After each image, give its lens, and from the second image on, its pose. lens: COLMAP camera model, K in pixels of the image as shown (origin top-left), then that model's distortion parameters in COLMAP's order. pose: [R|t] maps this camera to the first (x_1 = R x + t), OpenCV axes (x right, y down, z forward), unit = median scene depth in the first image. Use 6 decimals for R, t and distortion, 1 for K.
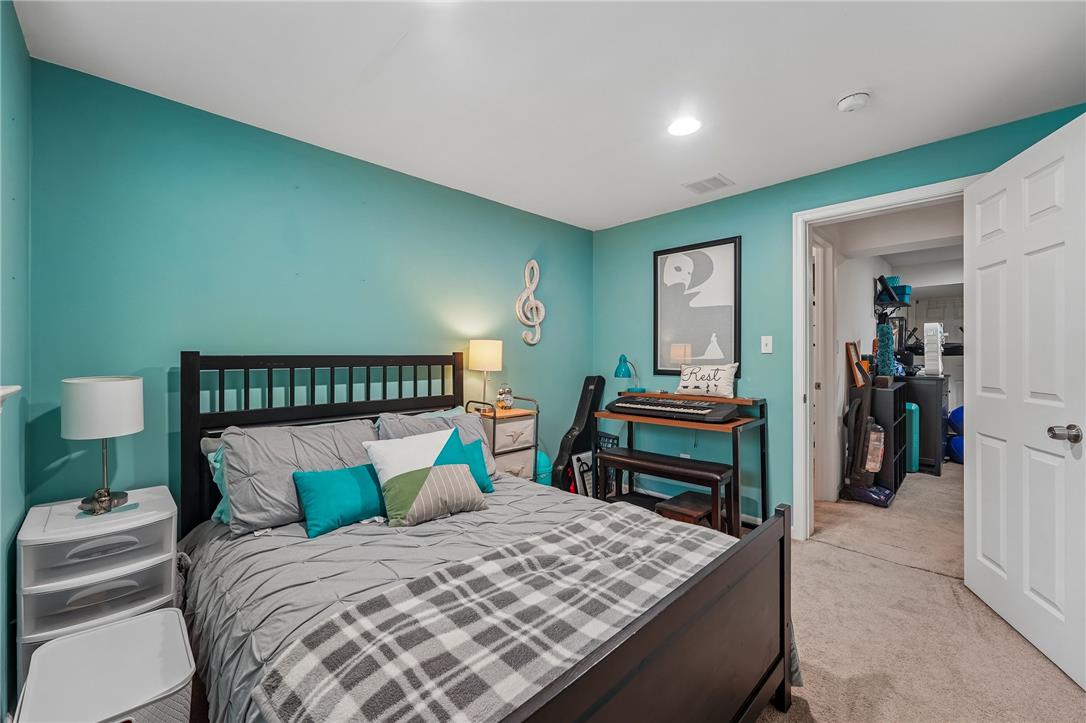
lens RADIAL K [[435.6, 0, 542.2], [0, 435.6, 357.6], [0, 0, 1]] dist [0.000324, -0.000001]
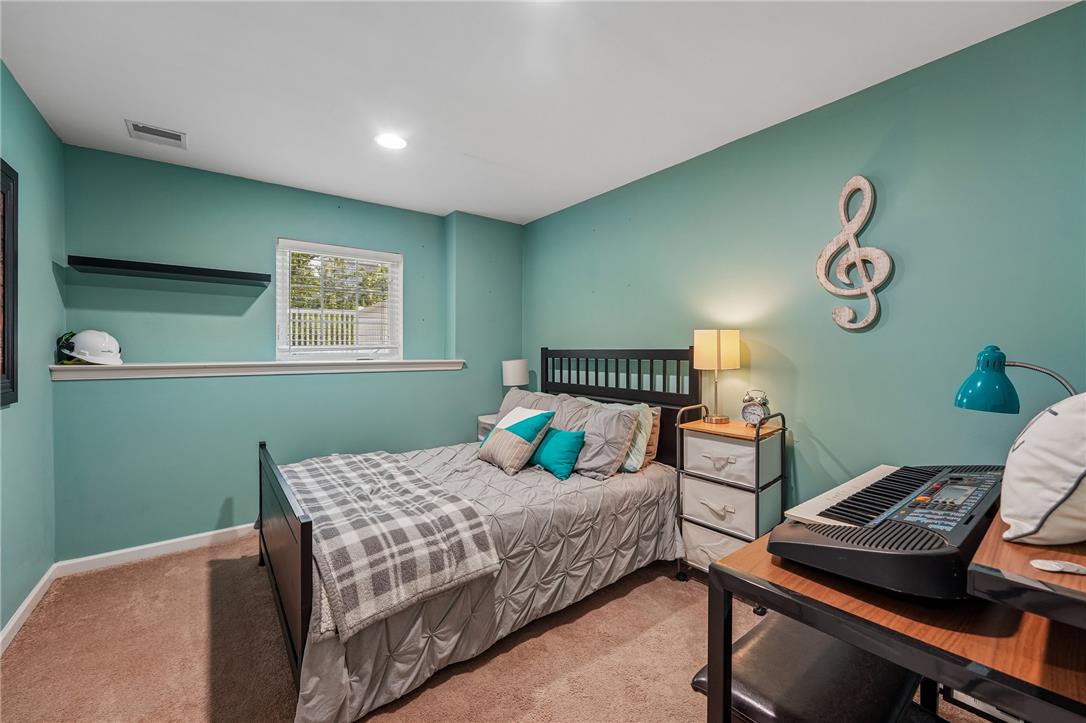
lens RADIAL K [[435.6, 0, 542.2], [0, 435.6, 357.6], [0, 0, 1]] dist [0.000324, -0.000001]
pose [[-0.102521, 0.011689, -0.994662, 0.701910], [-0.010467, 0.999863, 0.012829, 0.003353], [0.994676, 0.011727, -0.102385, 0.809981]]
